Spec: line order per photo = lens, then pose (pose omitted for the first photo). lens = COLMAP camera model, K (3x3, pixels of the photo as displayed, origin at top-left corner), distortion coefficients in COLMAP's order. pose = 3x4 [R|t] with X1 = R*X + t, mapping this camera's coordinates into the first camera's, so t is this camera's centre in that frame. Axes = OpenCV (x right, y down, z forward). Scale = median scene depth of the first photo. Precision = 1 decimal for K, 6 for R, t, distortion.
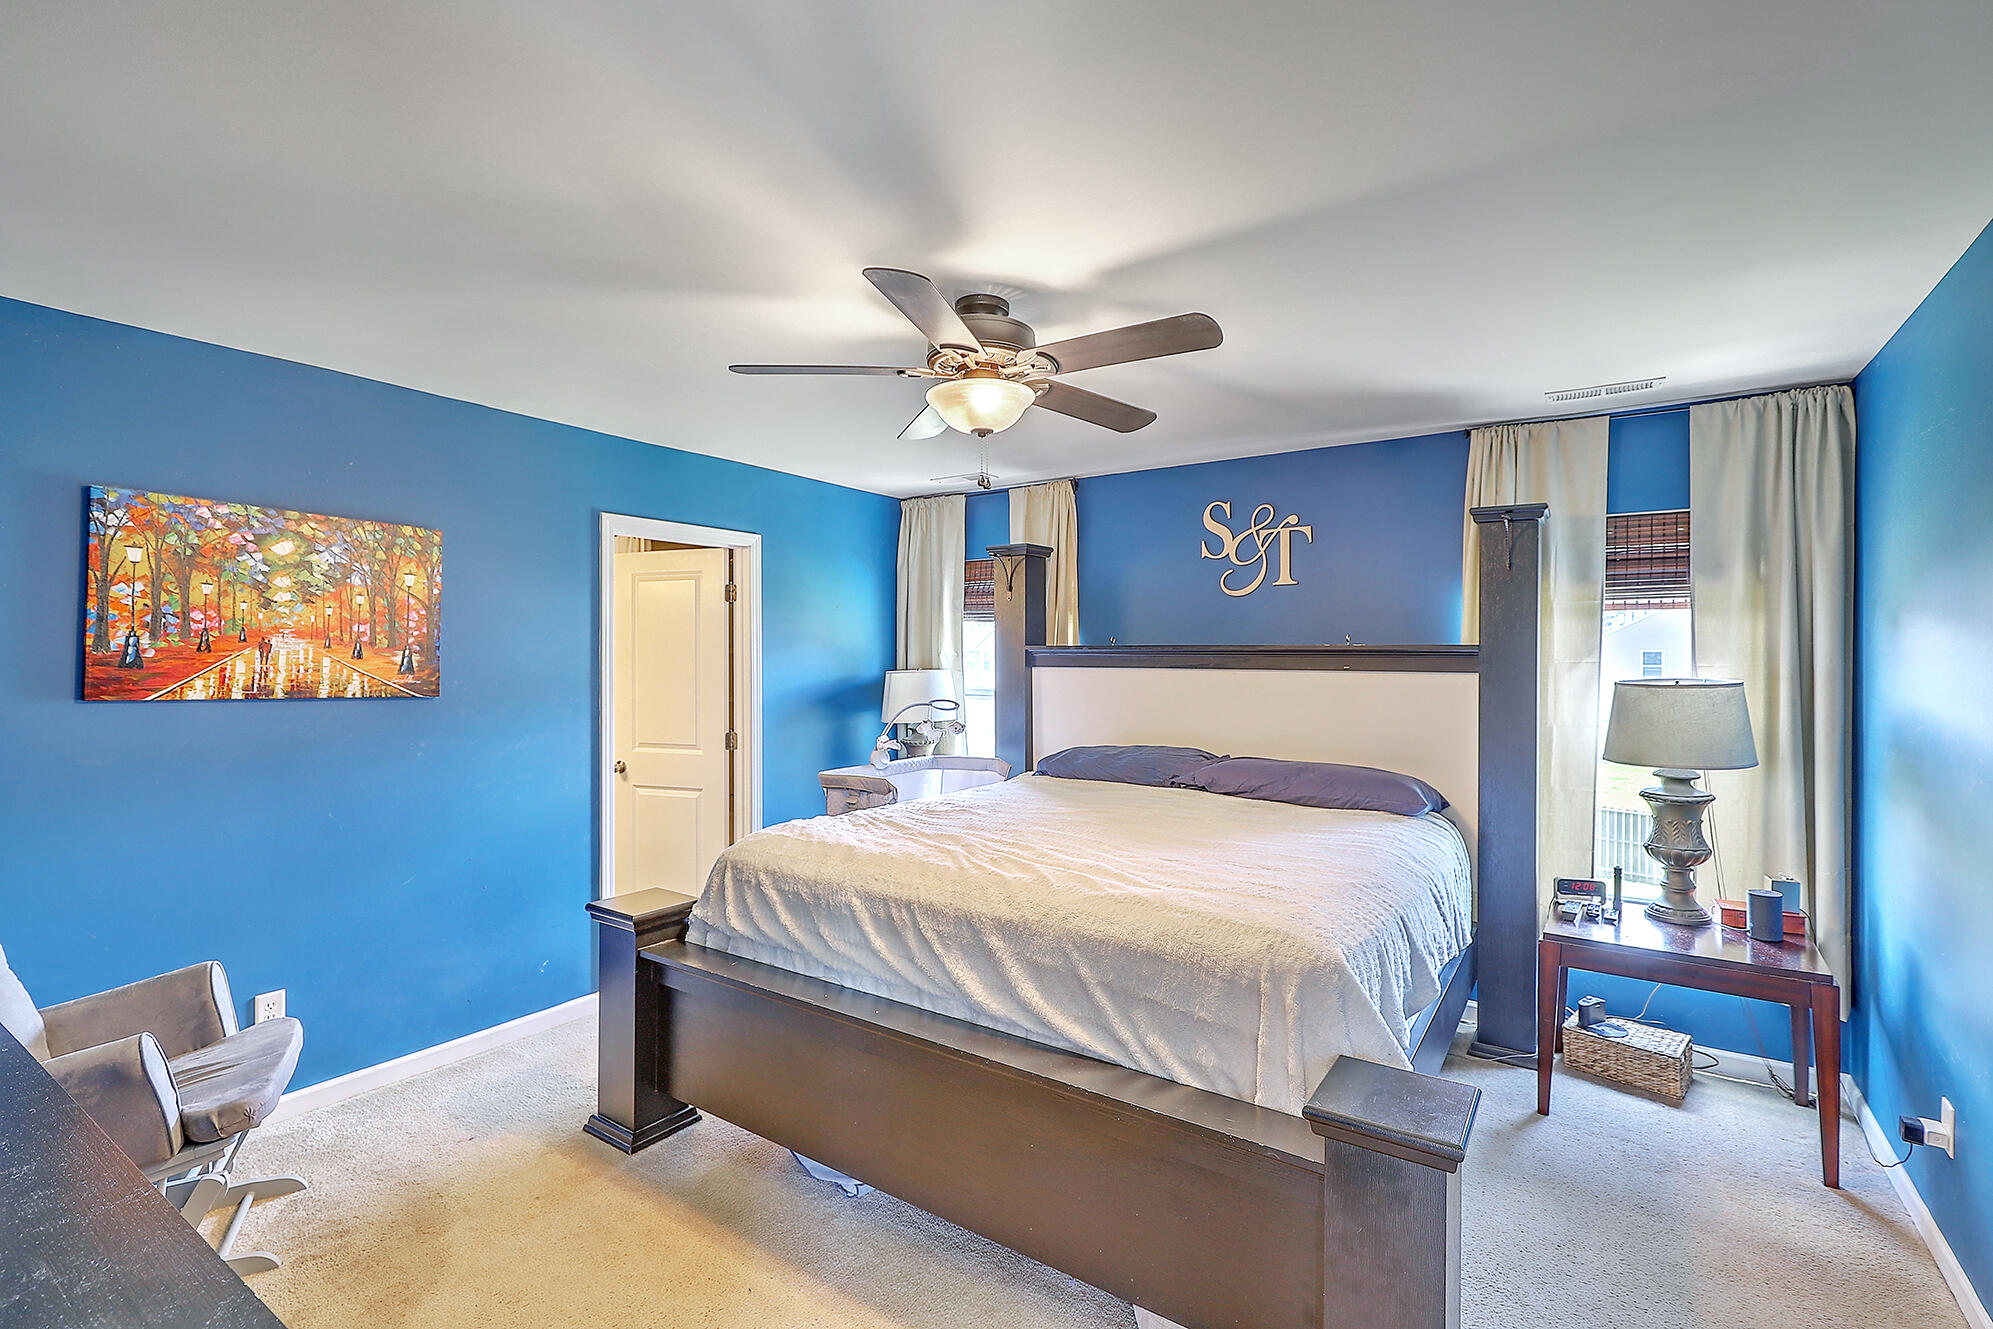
lens RADIAL K [[909.6, 0, 1013.6], [0, 909.6, 673.0], [0, 0, 1]] dist [-0.000022, 0.000246]
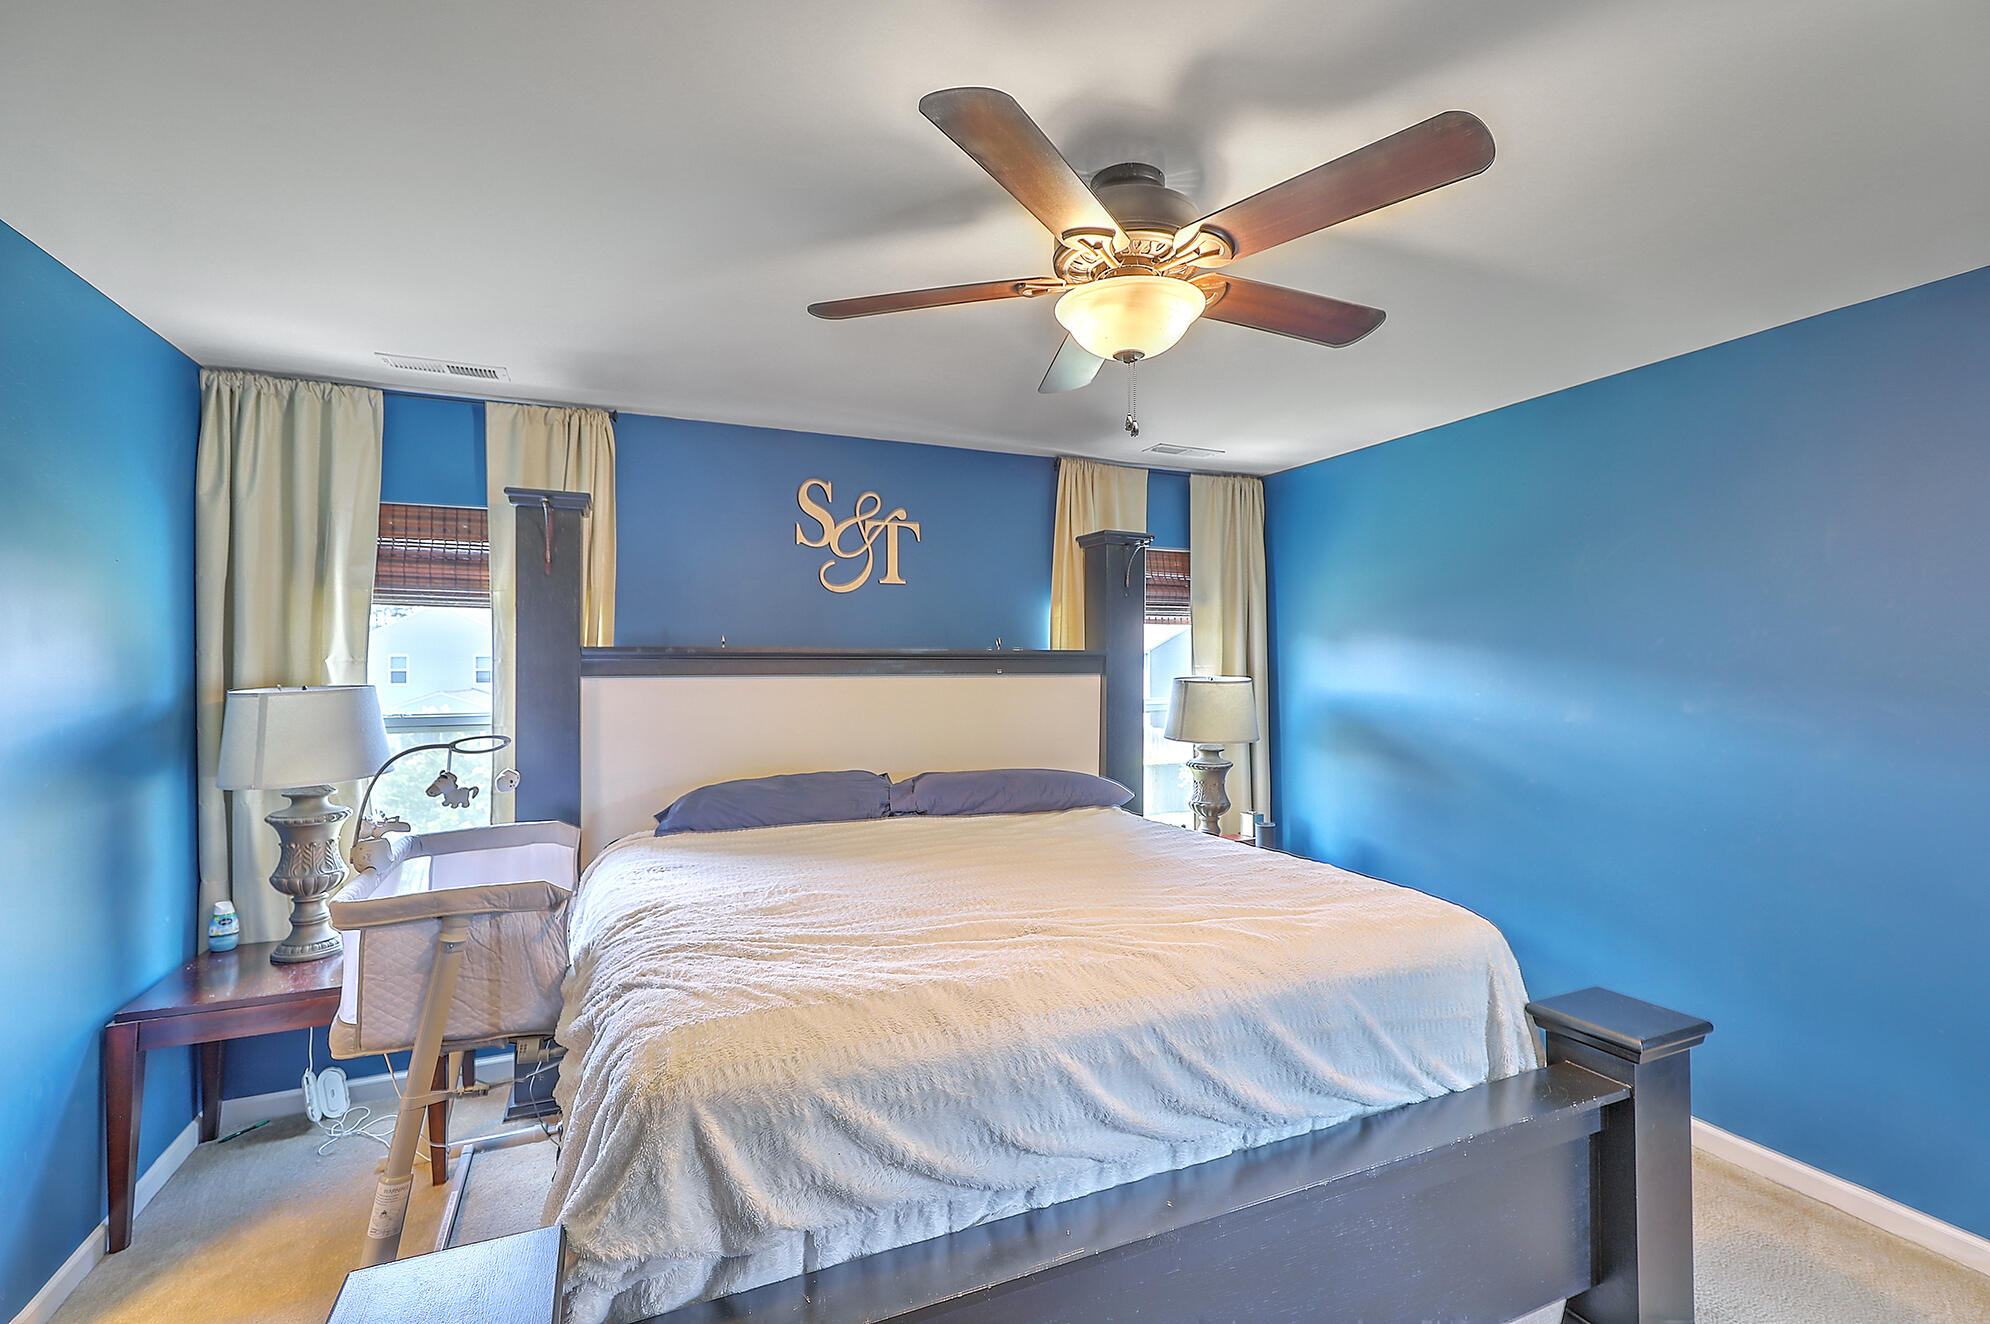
lens RADIAL K [[908.2, 0, 1012.1], [0, 908.2, 670.5], [0, 0, 1]] dist [-0.000022, 0.000246]
pose [[0.518431, -0.011414, 0.855043, -0.430961], [0.017950, 0.999836, 0.002464, -0.008952], [-0.854931, 0.014070, 0.518551, 0.423215]]
